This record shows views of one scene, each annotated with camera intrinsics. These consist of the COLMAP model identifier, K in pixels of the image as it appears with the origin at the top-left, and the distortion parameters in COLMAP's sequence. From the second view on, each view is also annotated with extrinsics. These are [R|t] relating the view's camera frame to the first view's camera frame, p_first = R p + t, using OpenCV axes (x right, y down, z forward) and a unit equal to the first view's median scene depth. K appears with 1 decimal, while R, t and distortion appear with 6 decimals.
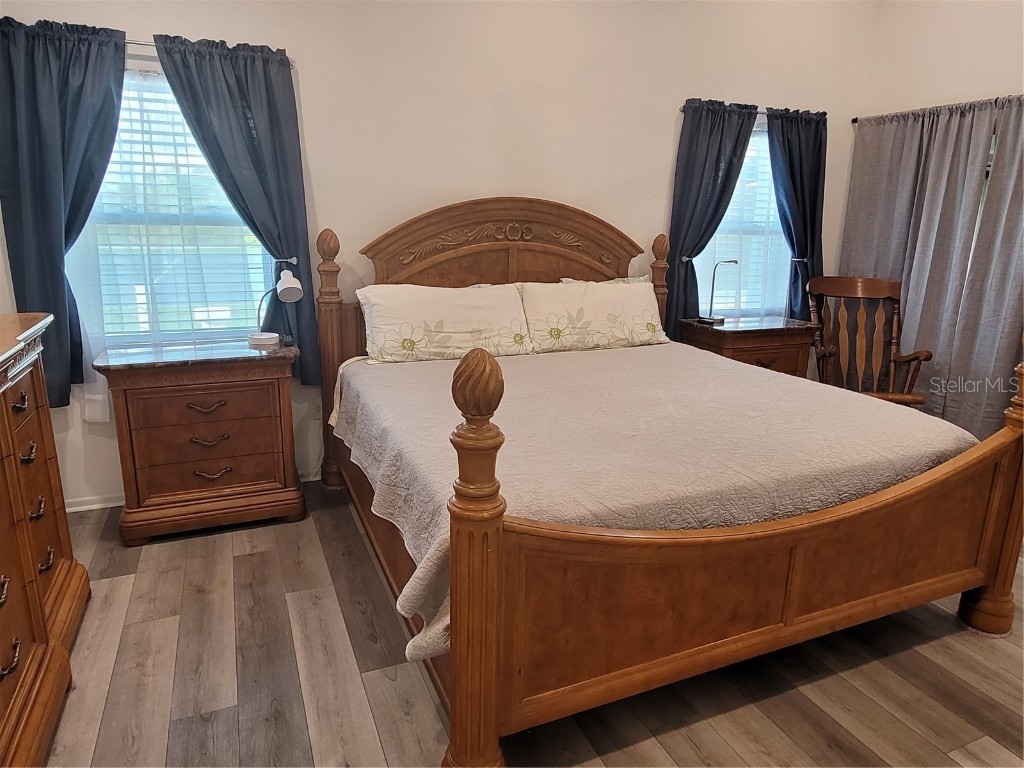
lens RADIAL K [[658.1, 0, 515.7], [0, 658.1, 378.6], [0, 0, 1]] dist [0.003019, -0.000505]
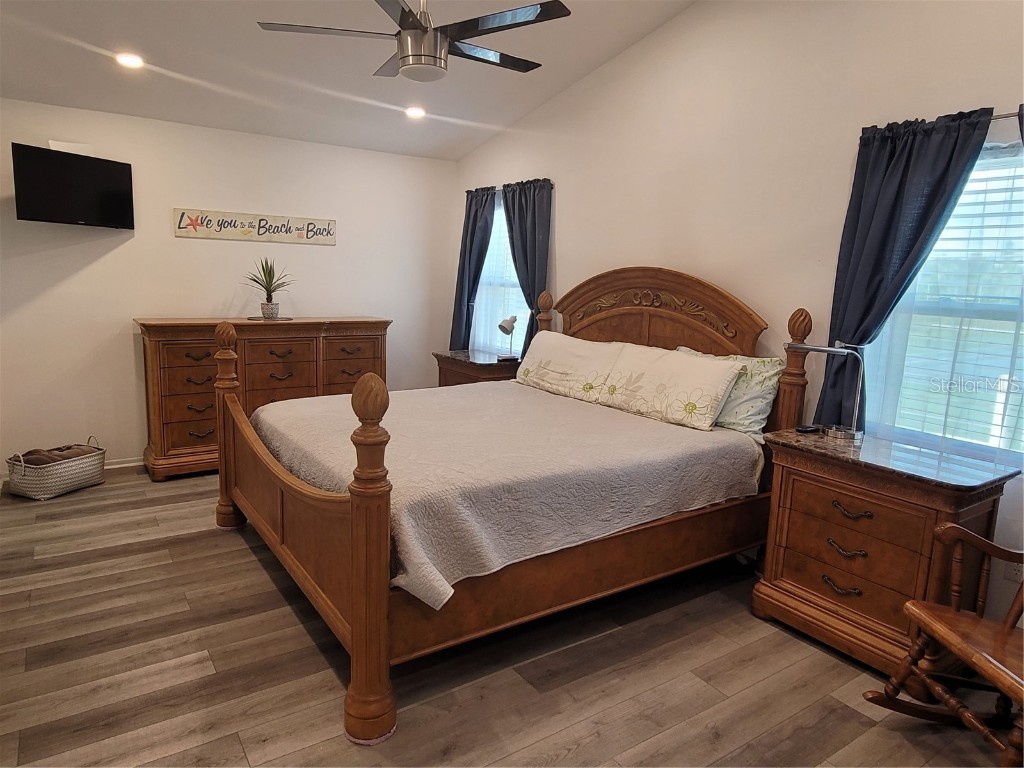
lens RADIAL K [[658.1, 0, 515.7], [0, 658.1, 378.6], [0, 0, 1]] dist [0.003019, -0.000505]
pose [[0.197772, 0.137782, -0.970516, 1.041016], [-0.261607, 0.961581, 0.083204, -0.131788], [0.944695, 0.237439, 0.226219, 0.594472]]
